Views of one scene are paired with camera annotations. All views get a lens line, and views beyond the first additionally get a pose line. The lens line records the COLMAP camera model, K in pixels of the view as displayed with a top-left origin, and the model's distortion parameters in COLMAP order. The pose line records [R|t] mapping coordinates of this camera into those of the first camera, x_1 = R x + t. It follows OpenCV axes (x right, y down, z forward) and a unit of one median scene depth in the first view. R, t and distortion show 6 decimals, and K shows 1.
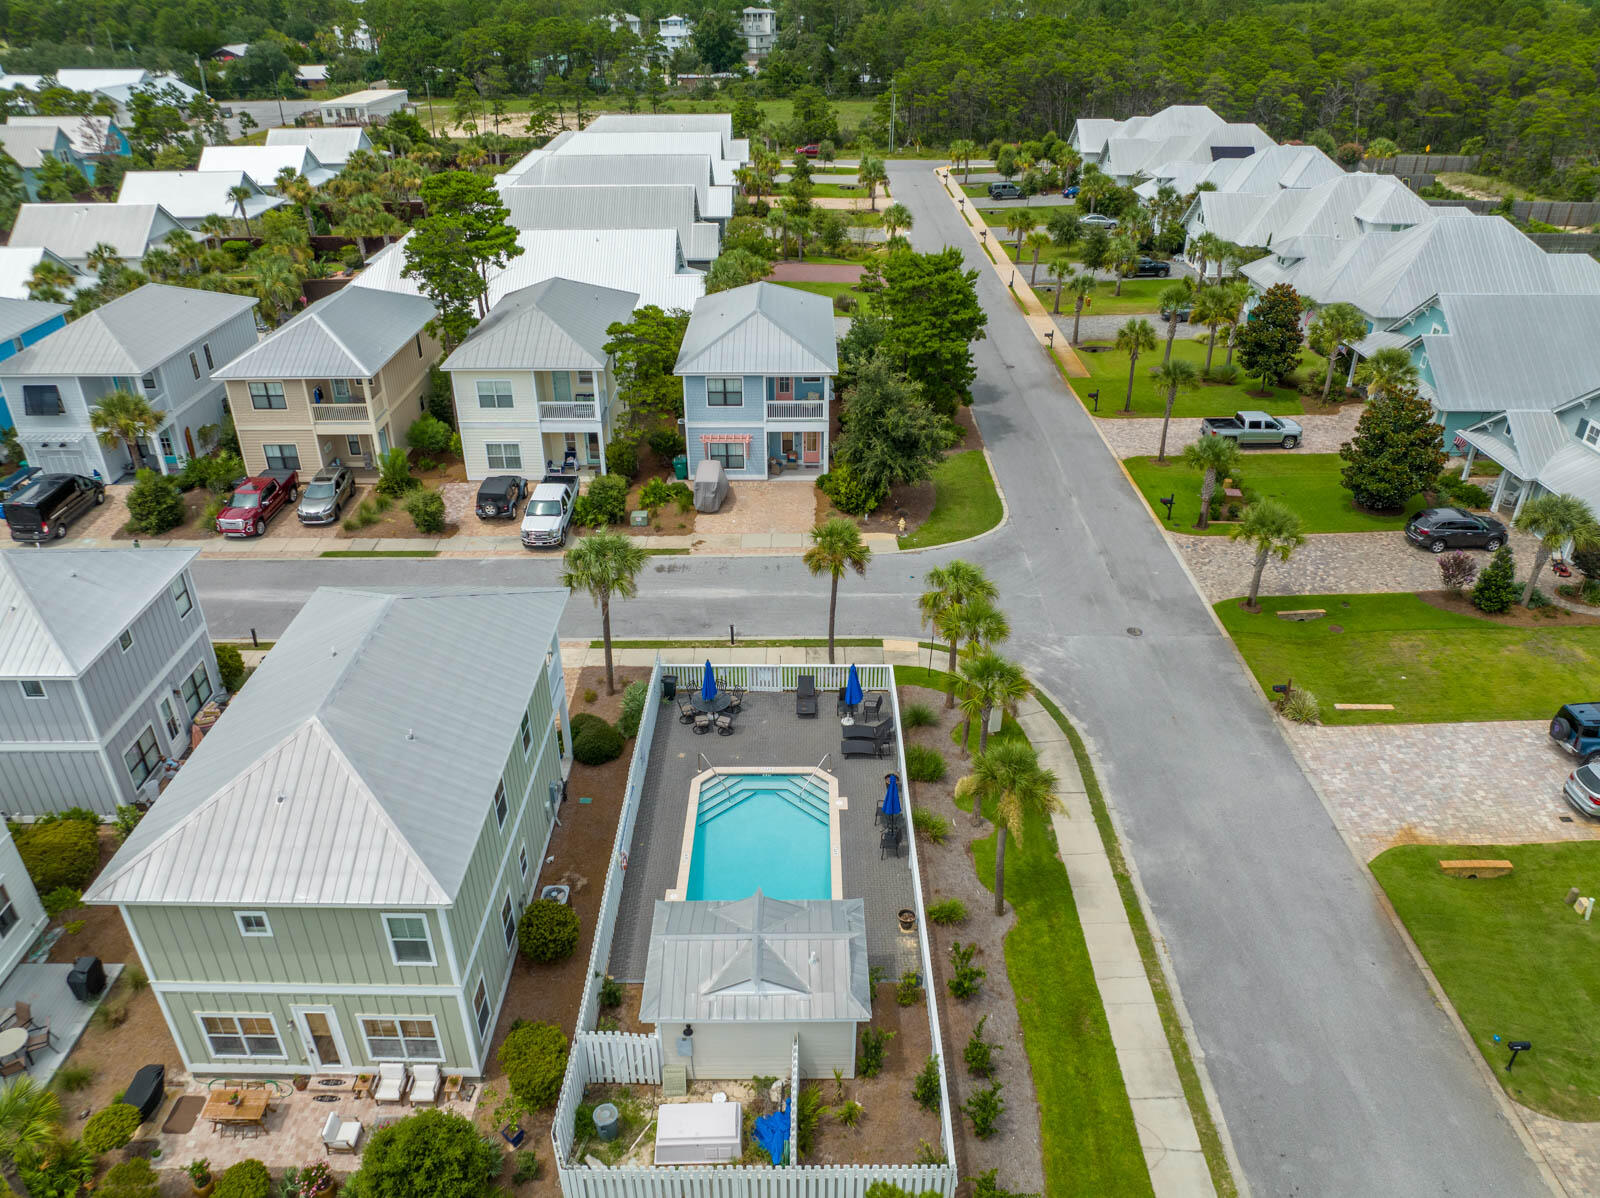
lens RADIAL K [[1123.9, 0, 800.0], [0, 1123.9, 599.0], [0, 0, 1]] dist [-0.002113, -0.095117]
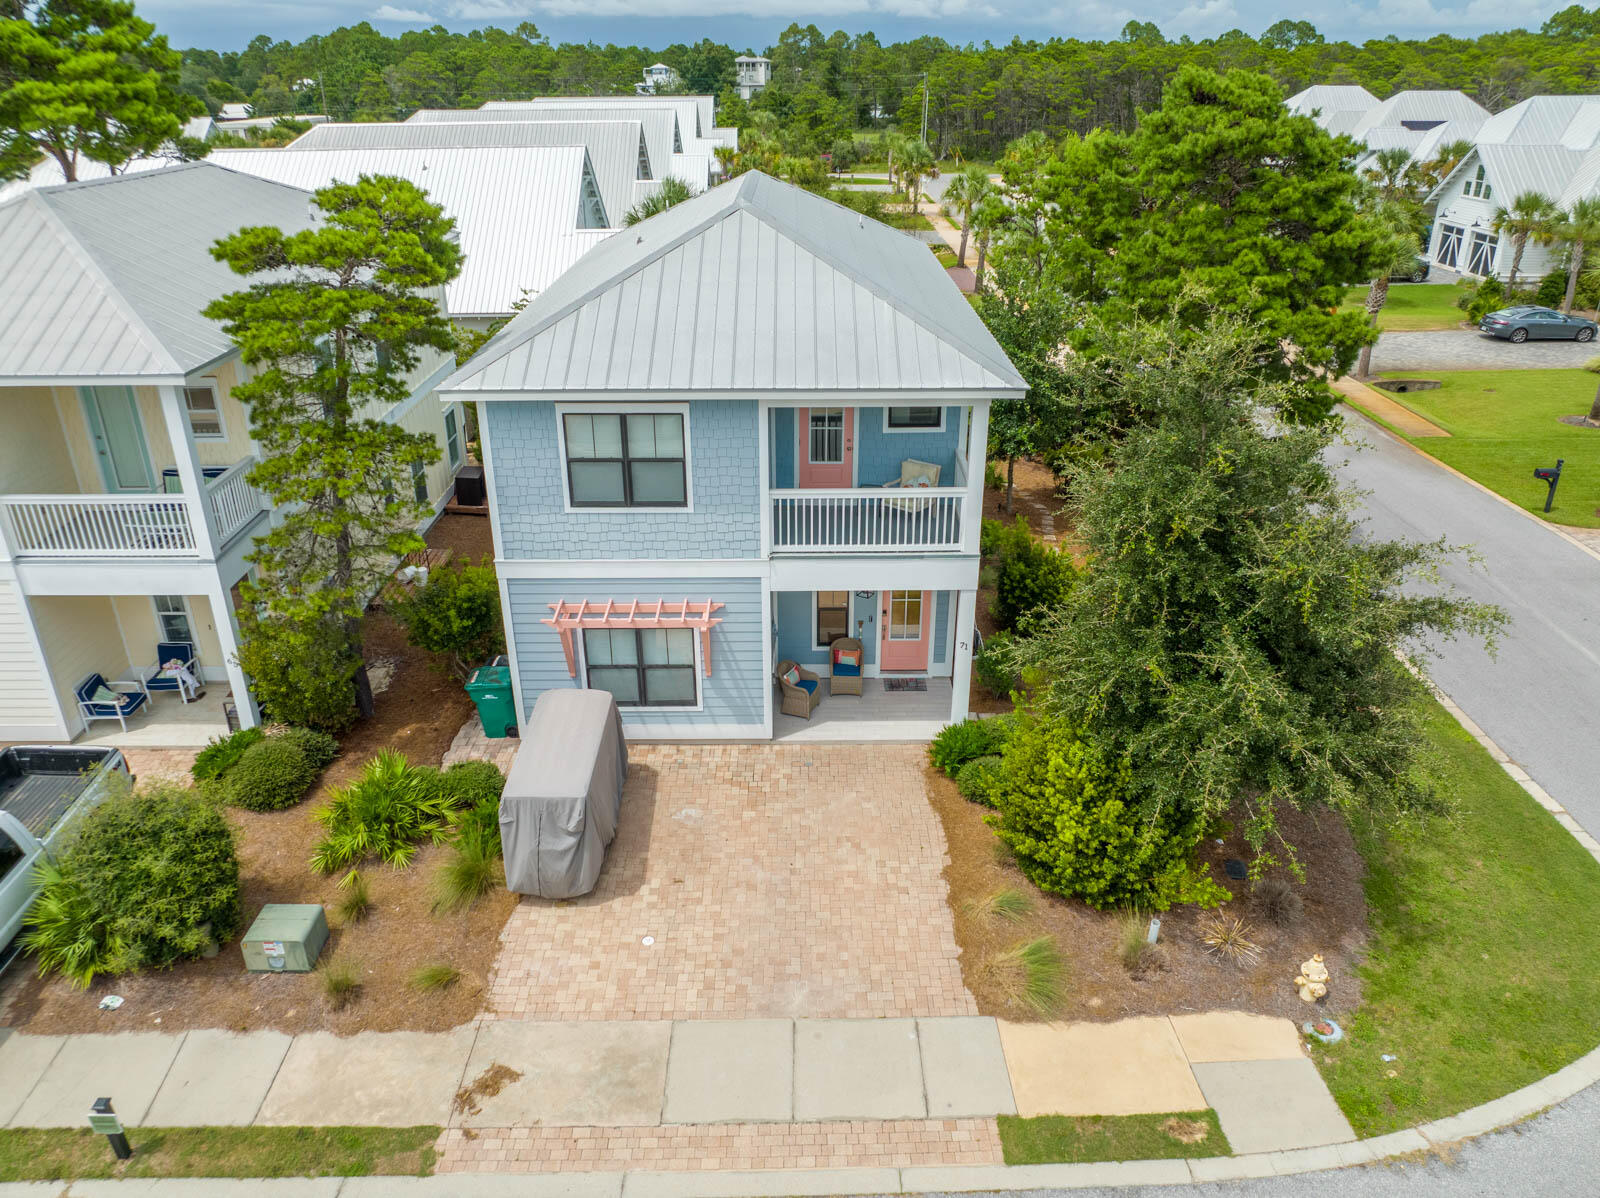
lens RADIAL K [[1123.9, 0, 800.0], [0, 1123.9, 599.0], [0, 0, 1]] dist [-0.002113, -0.095117]
pose [[0.999980, -0.003512, 0.005186, -0.023056], [0.003879, 0.997351, -0.072638, -0.124549], [-0.004918, 0.072657, 0.997345, 0.699054]]
